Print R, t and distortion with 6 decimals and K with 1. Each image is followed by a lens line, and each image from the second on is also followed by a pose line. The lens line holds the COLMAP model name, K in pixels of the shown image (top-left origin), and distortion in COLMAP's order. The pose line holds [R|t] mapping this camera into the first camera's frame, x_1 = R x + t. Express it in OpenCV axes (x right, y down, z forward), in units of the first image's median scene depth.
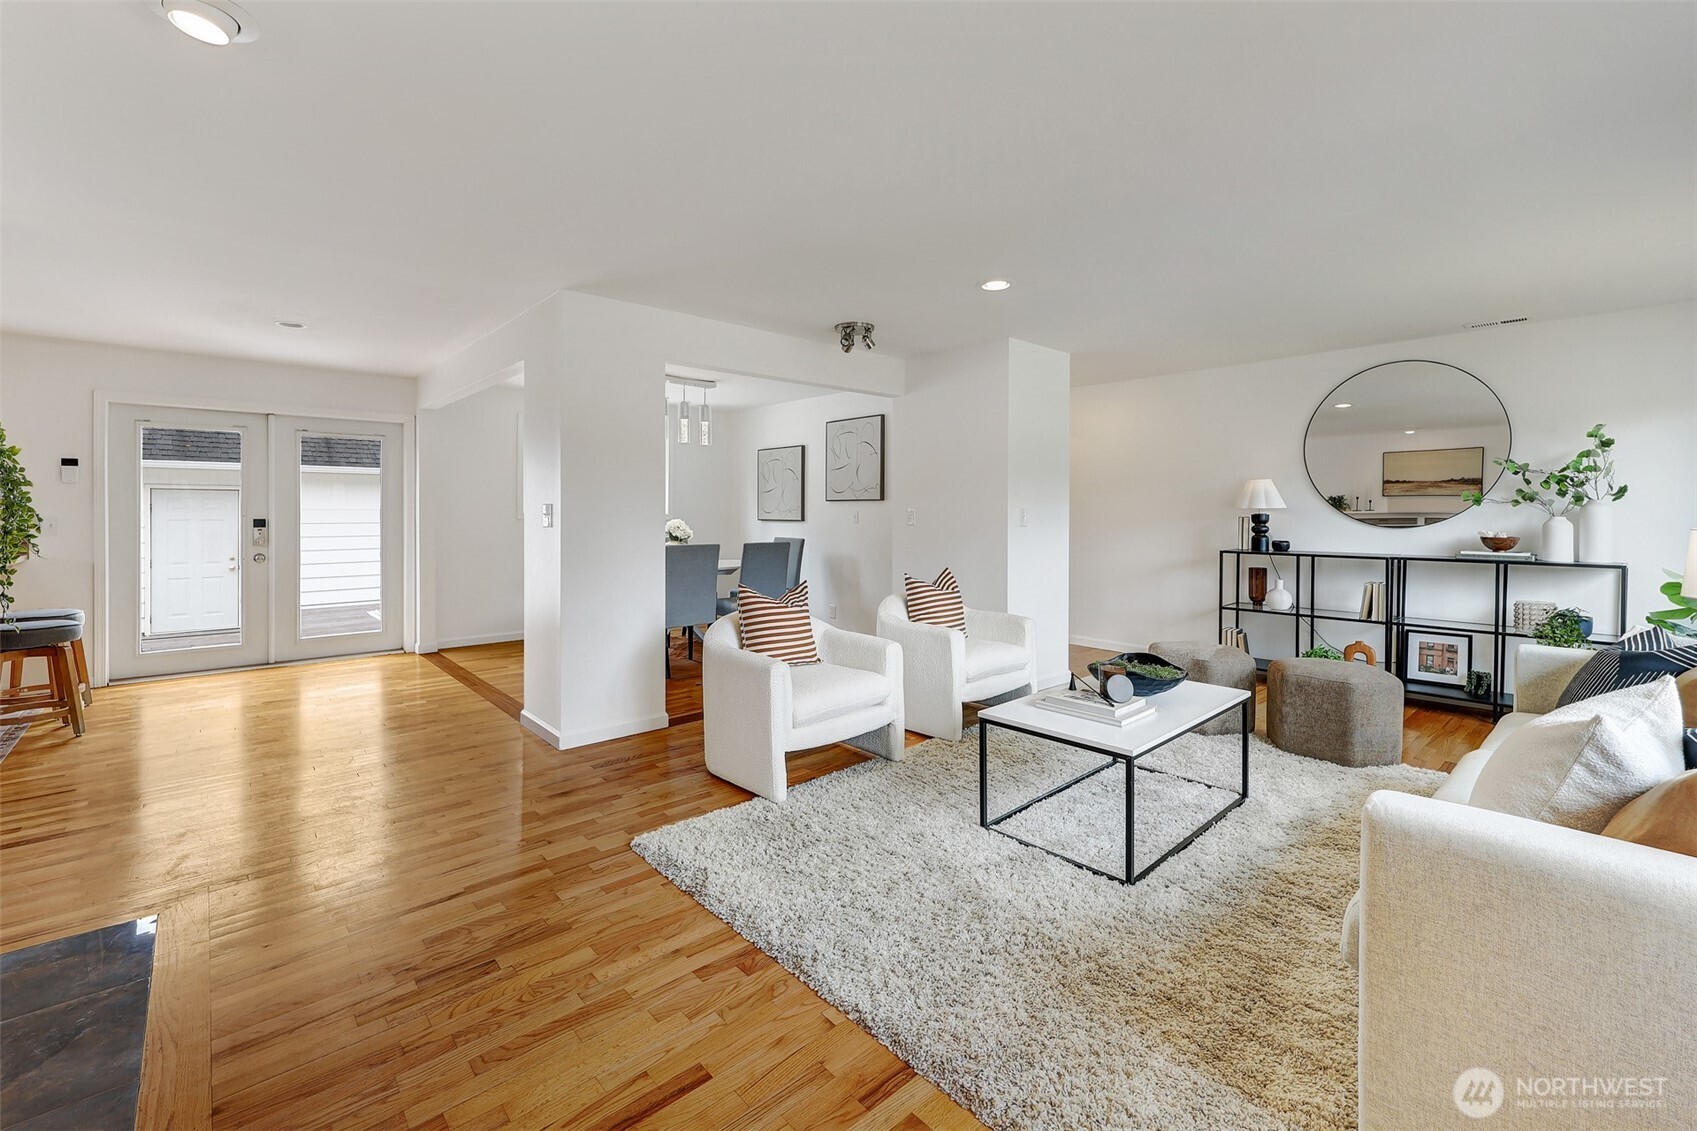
lens RADIAL K [[711.6, 0, 850.9], [0, 711.6, 513.0], [0, 0, 1]] dist [-0.009182, 0.000170]
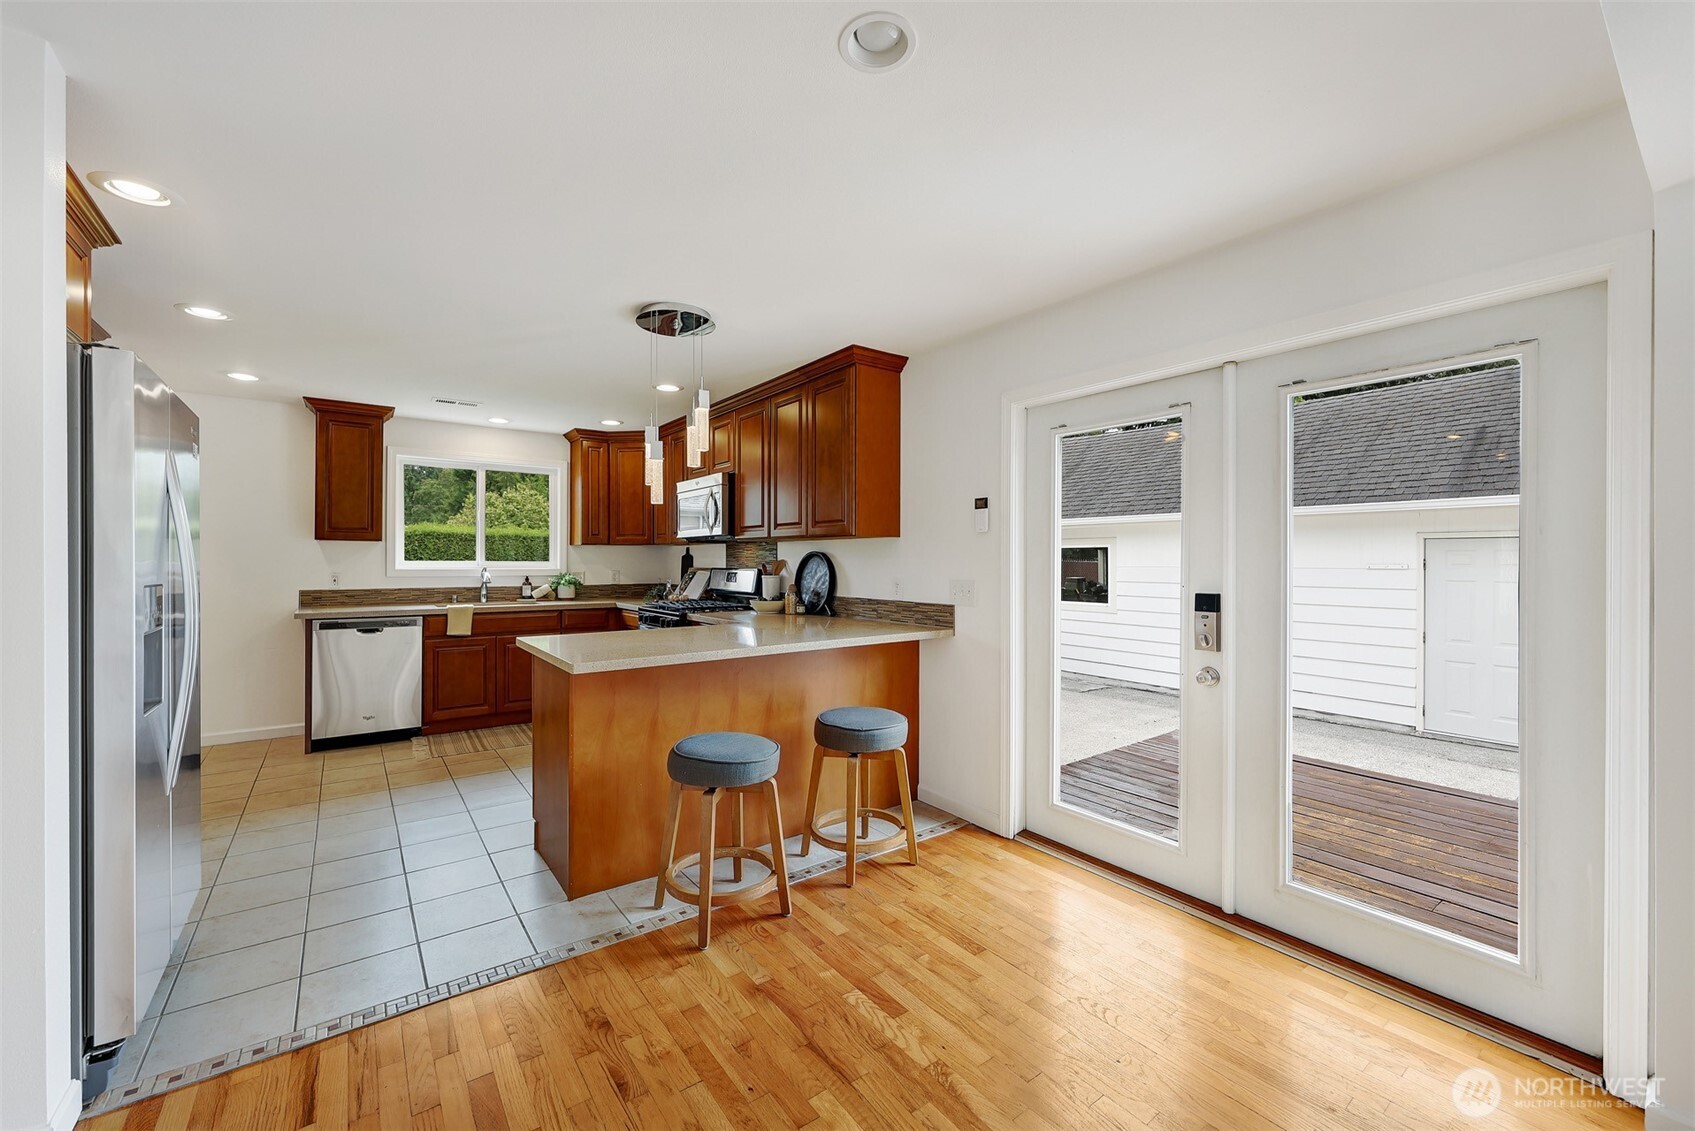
lens RADIAL K [[682.8, 0, 847.3], [0, 682.8, 563.5], [0, 0, 1]] dist [-0.002497, 0.000533]
pose [[-0.088680, 0.001250, -0.996059, -0.422842], [-0.006927, 0.999974, 0.001872, -0.012737], [0.996036, 0.007066, -0.088669, 0.925853]]
